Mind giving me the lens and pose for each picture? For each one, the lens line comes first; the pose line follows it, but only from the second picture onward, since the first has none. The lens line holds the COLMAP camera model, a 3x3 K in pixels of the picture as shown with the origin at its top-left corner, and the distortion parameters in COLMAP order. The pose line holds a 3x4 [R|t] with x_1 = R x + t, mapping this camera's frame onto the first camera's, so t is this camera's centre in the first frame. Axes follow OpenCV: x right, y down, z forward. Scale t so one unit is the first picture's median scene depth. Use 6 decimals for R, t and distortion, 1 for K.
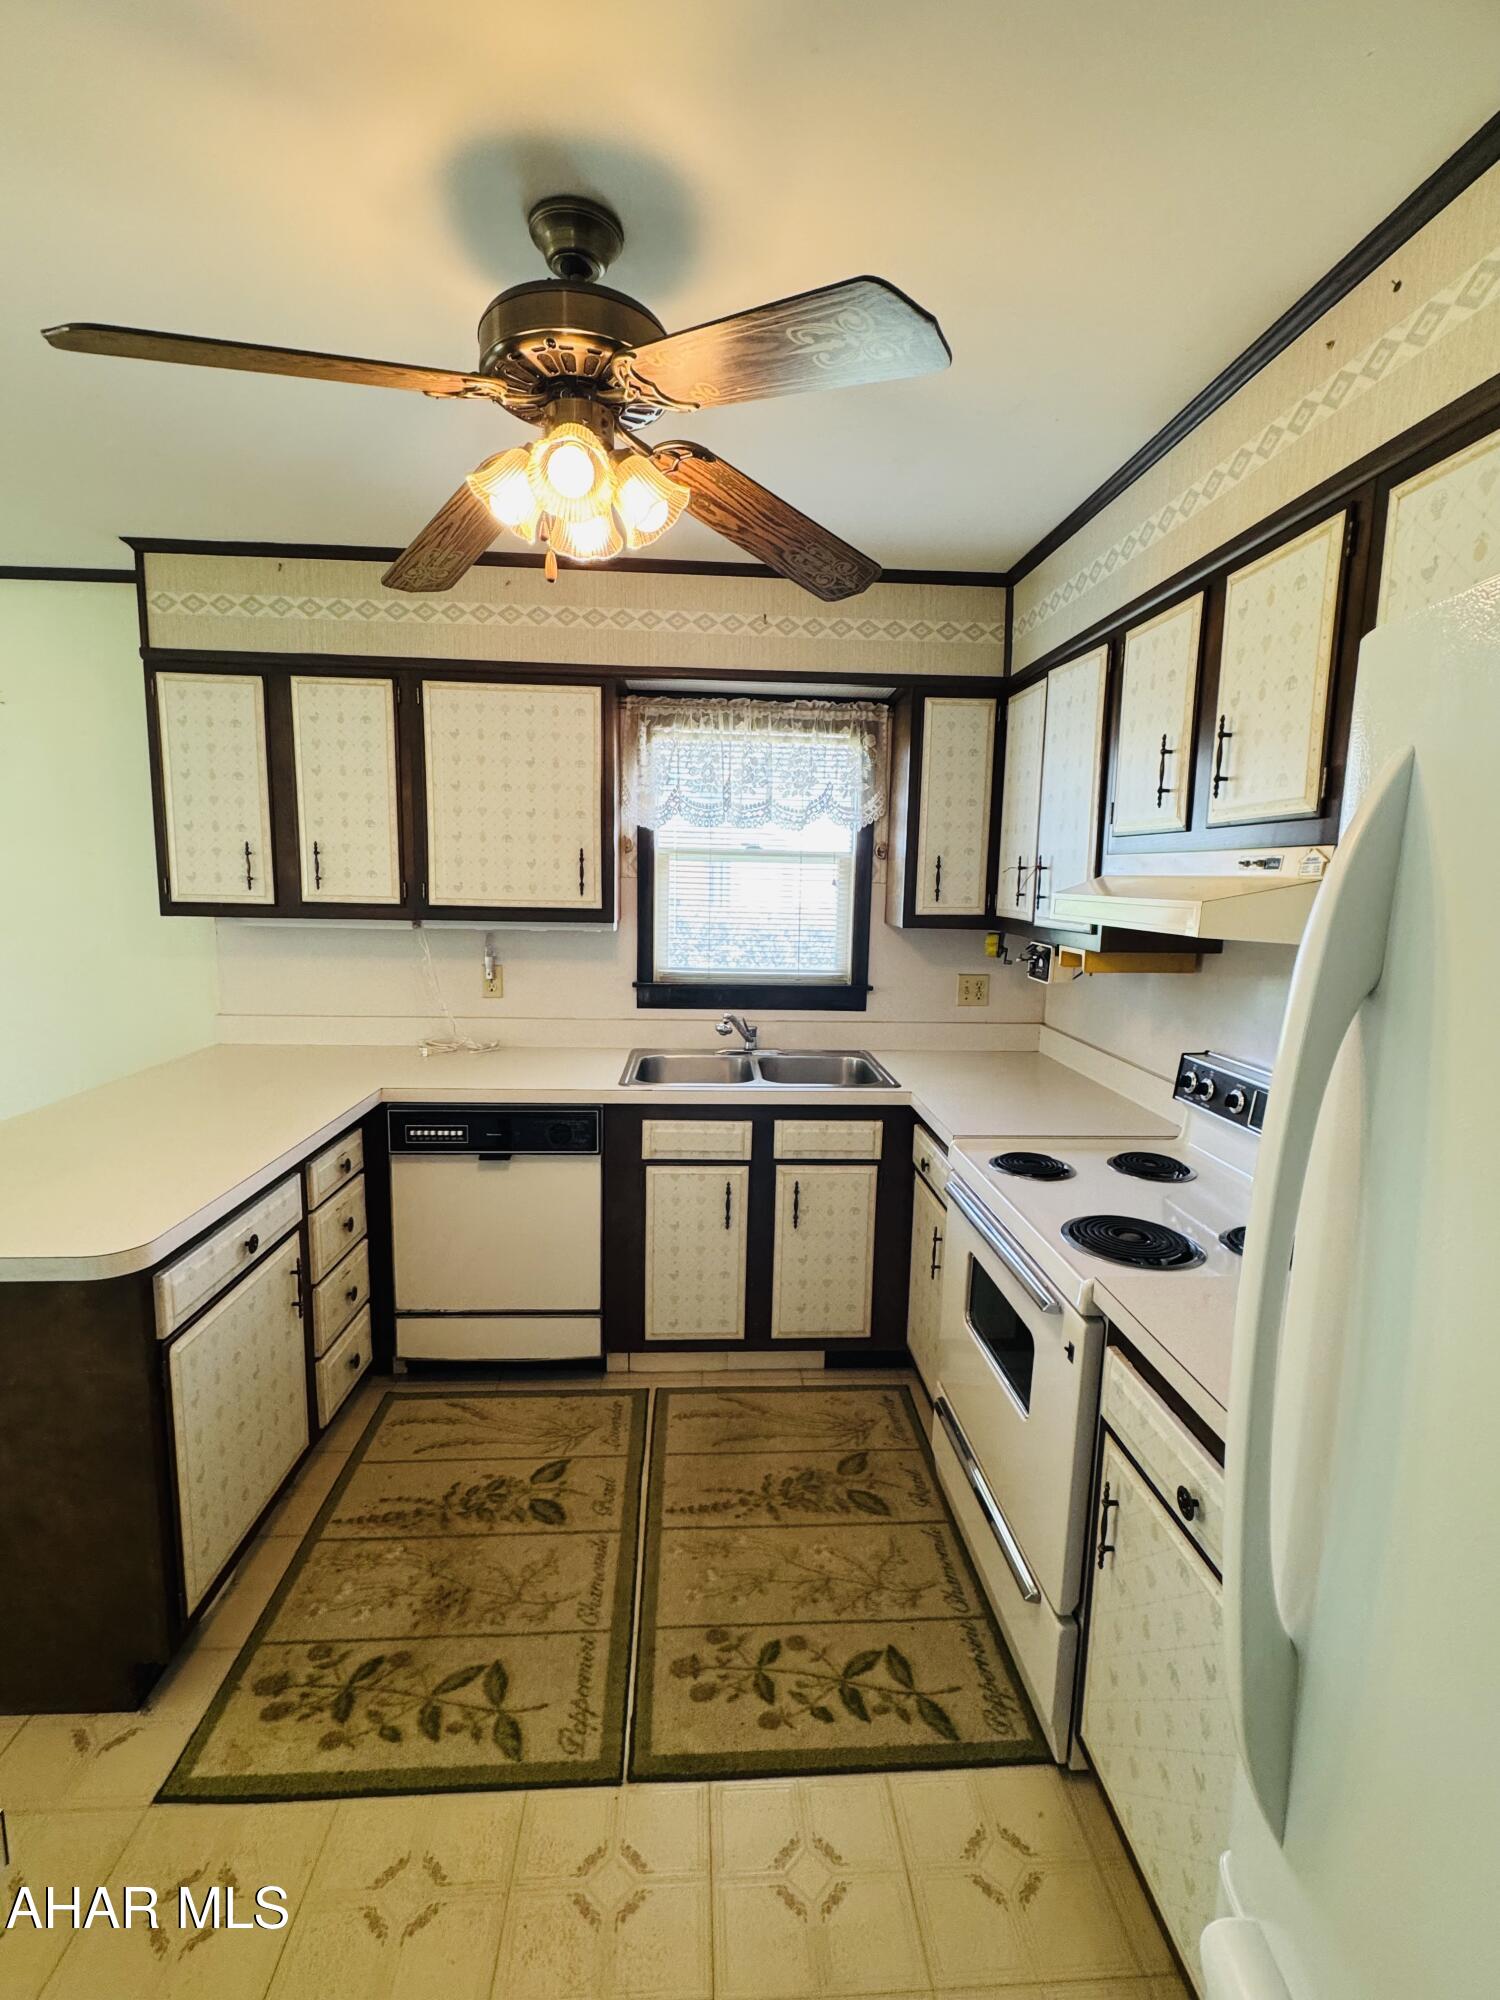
lens RADIAL K [[900.9, 0, 751.4], [0, 900.9, 997.1], [0, 0, 1]] dist [0.003185, 0.000280]
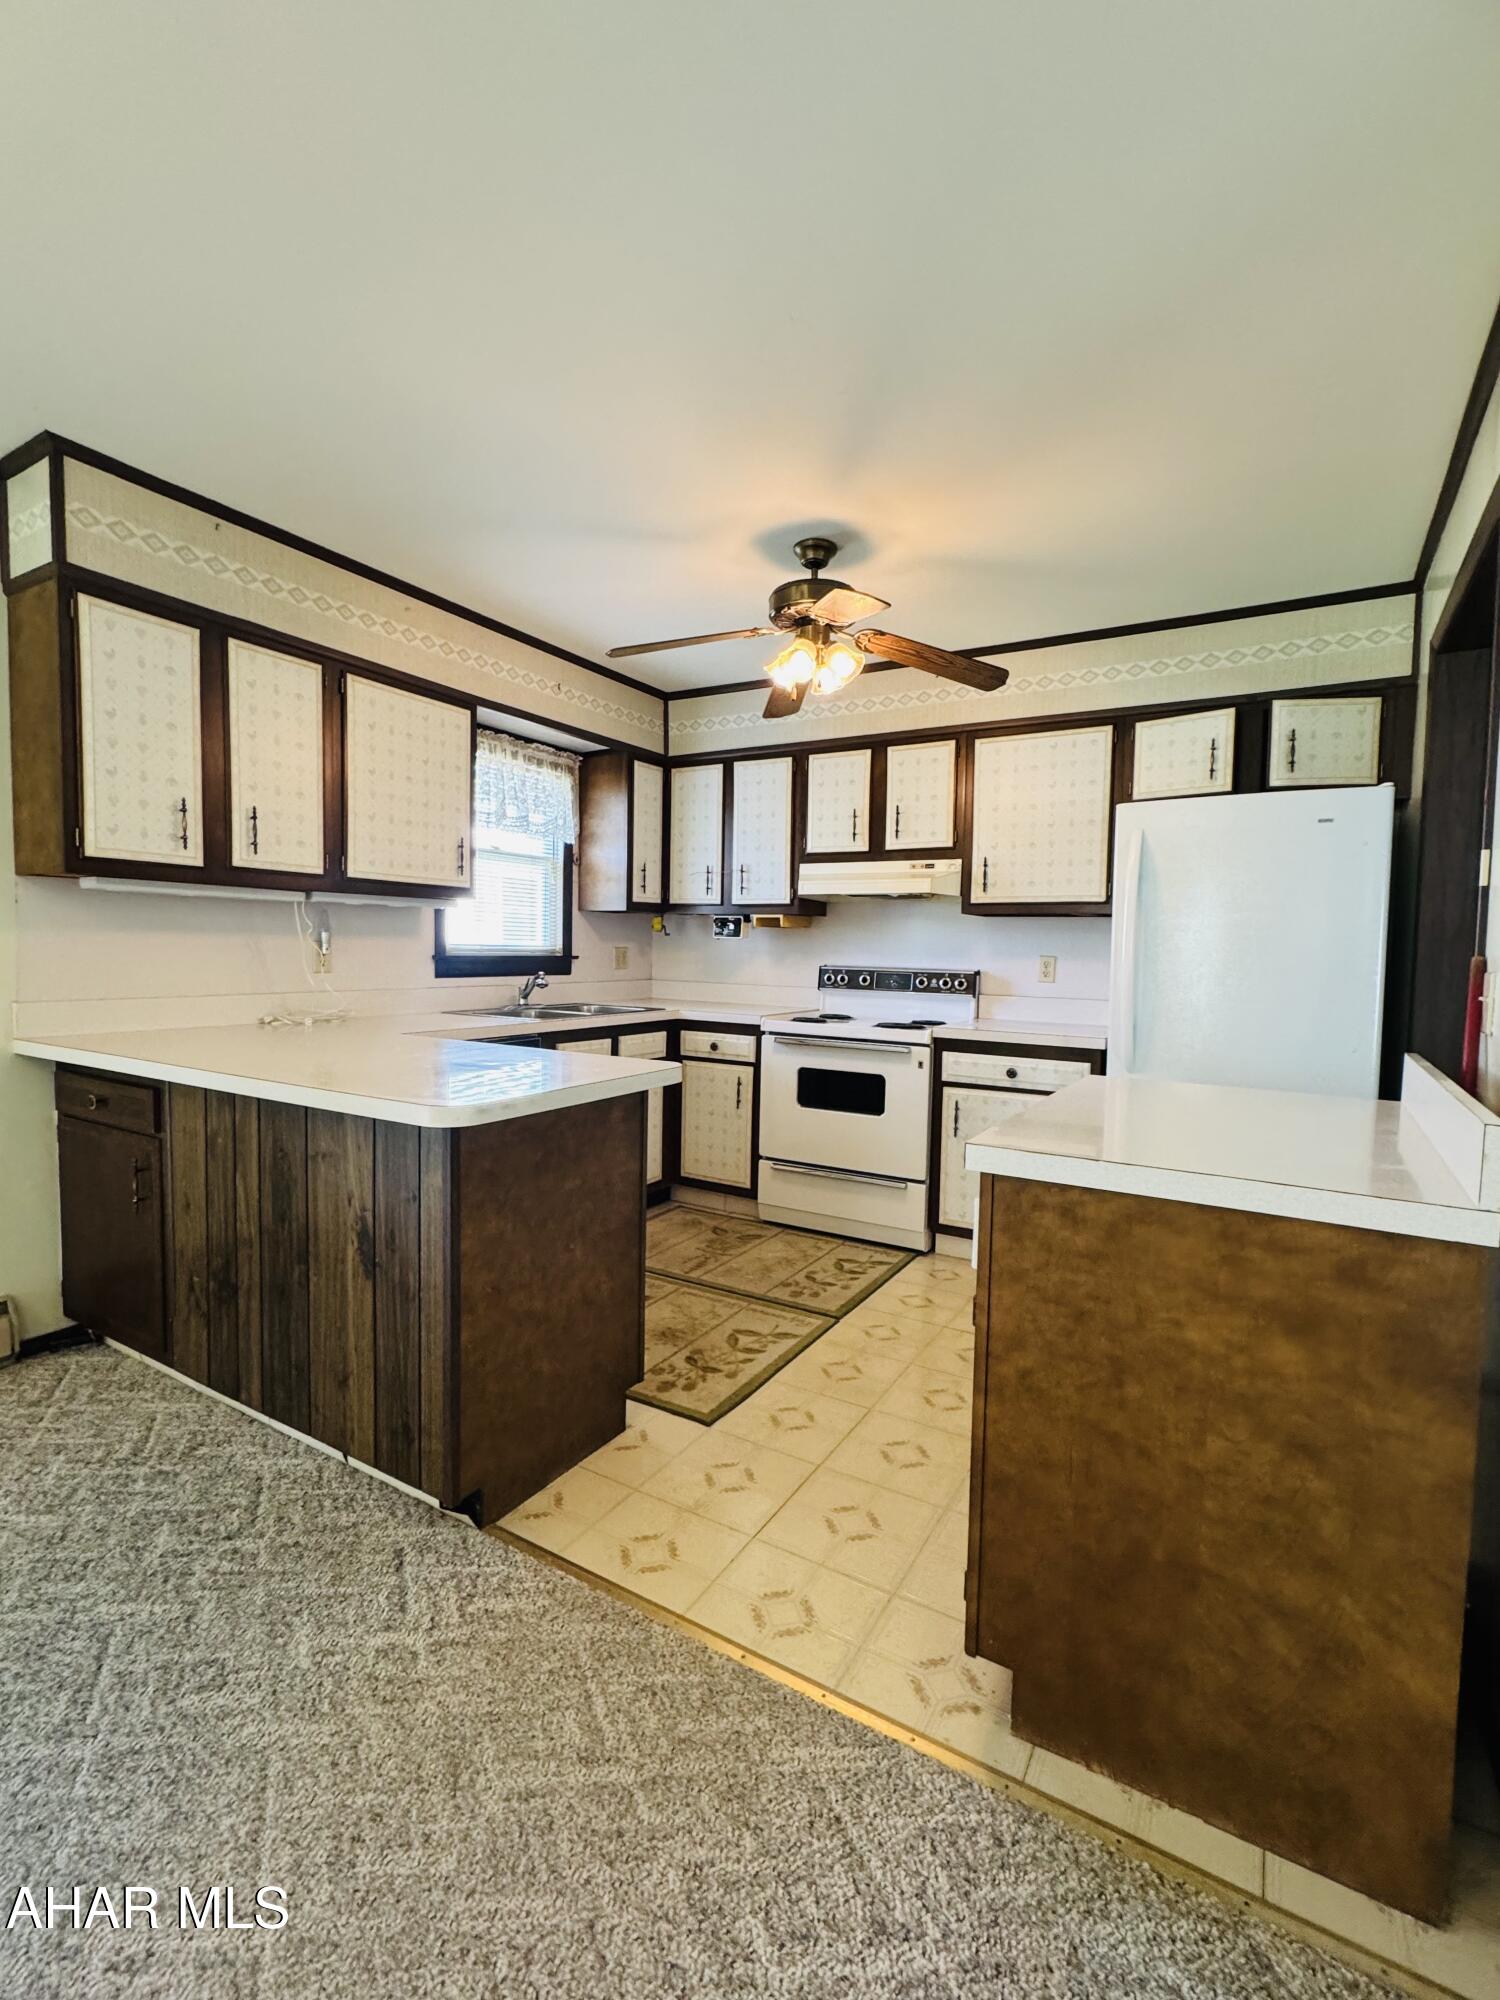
lens RADIAL K [[900.9, 0, 751.4], [0, 900.9, 997.1], [0, 0, 1]] dist [0.003185, 0.000280]
pose [[0.560338, -0.056356, 0.826345, -1.058394], [0.103668, 0.994609, -0.002466, 0.100596], [-0.821751, 0.087047, 0.563159, 0.007517]]
